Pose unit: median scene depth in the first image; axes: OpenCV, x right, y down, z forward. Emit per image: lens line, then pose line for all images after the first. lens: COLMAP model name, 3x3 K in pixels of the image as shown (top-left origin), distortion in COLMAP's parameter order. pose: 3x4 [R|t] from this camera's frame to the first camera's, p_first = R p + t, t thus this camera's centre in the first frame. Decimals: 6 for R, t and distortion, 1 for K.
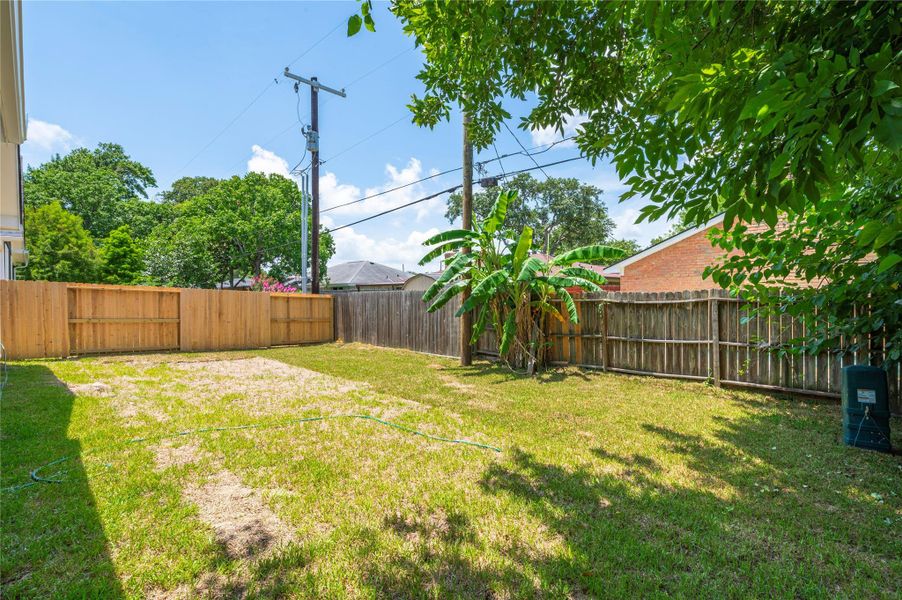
lens RADIAL K [[408.8, 0, 455.0], [0, 408.8, 297.6], [0, 0, 1]] dist [-0.000052, -0.000256]
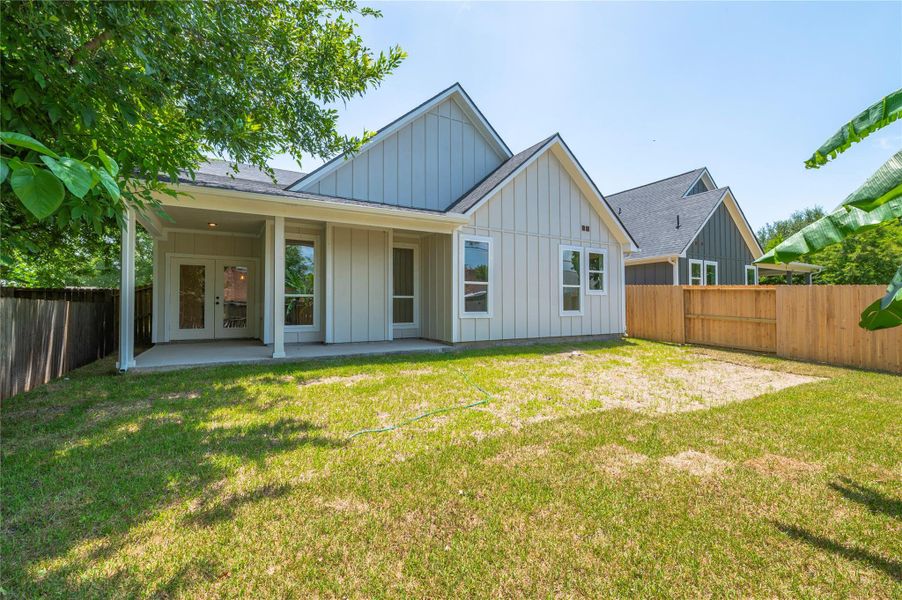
lens RADIAL K [[393.8, 0, 454.3], [0, 393.8, 299.3], [0, 0, 1]] dist [-0.001195, -0.000199]
pose [[-0.290033, -0.013056, -0.956927, 0.402477], [-0.004543, 0.999914, -0.012266, 0.023622], [0.957006, 0.000789, -0.290068, 0.648959]]
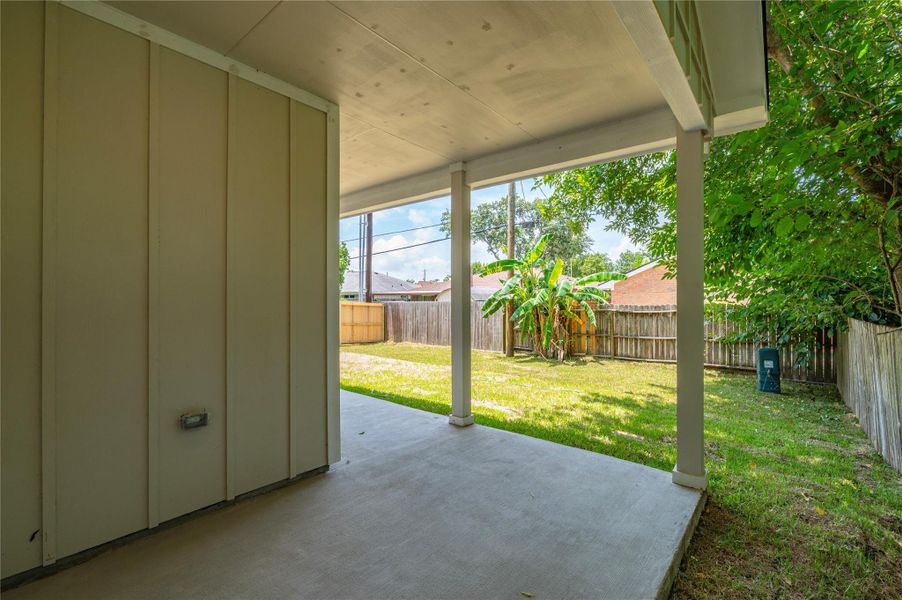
lens RADIAL K [[408.8, 0, 455.0], [0, 408.8, 297.6], [0, 0, 1]] dist [-0.000052, -0.000256]
pose [[0.997396, 0.008323, 0.071637, -0.254507], [-0.007151, 0.999837, -0.016599, -0.008426], [-0.071763, 0.016044, 0.997293, -0.351124]]
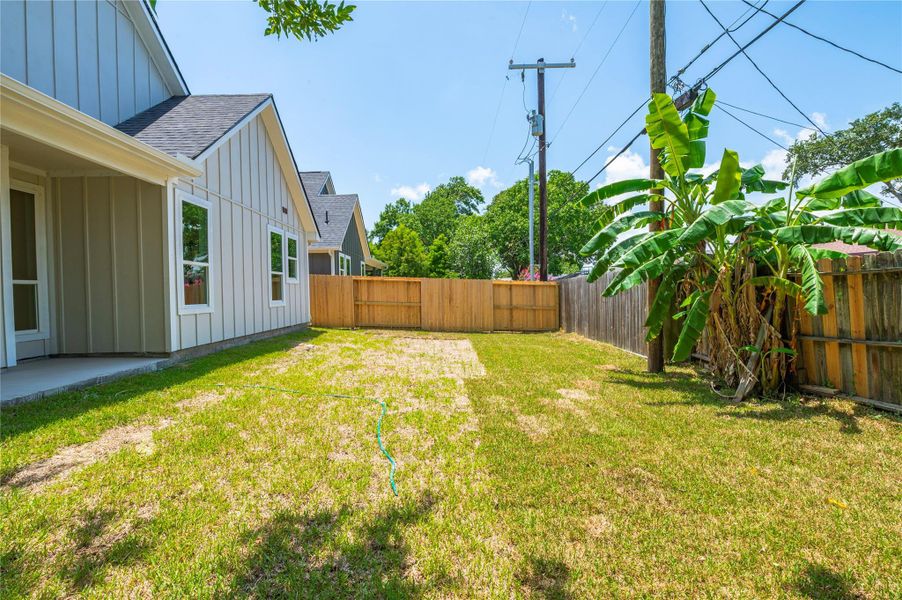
lens RADIAL K [[393.8, 0, 454.3], [0, 393.8, 299.3], [0, 0, 1]] dist [-0.001195, -0.000199]
pose [[0.703388, 0.004705, -0.710791, 0.265803], [0.008649, 0.999847, 0.015177, 0.026251], [0.710754, -0.016823, 0.703240, 0.272615]]
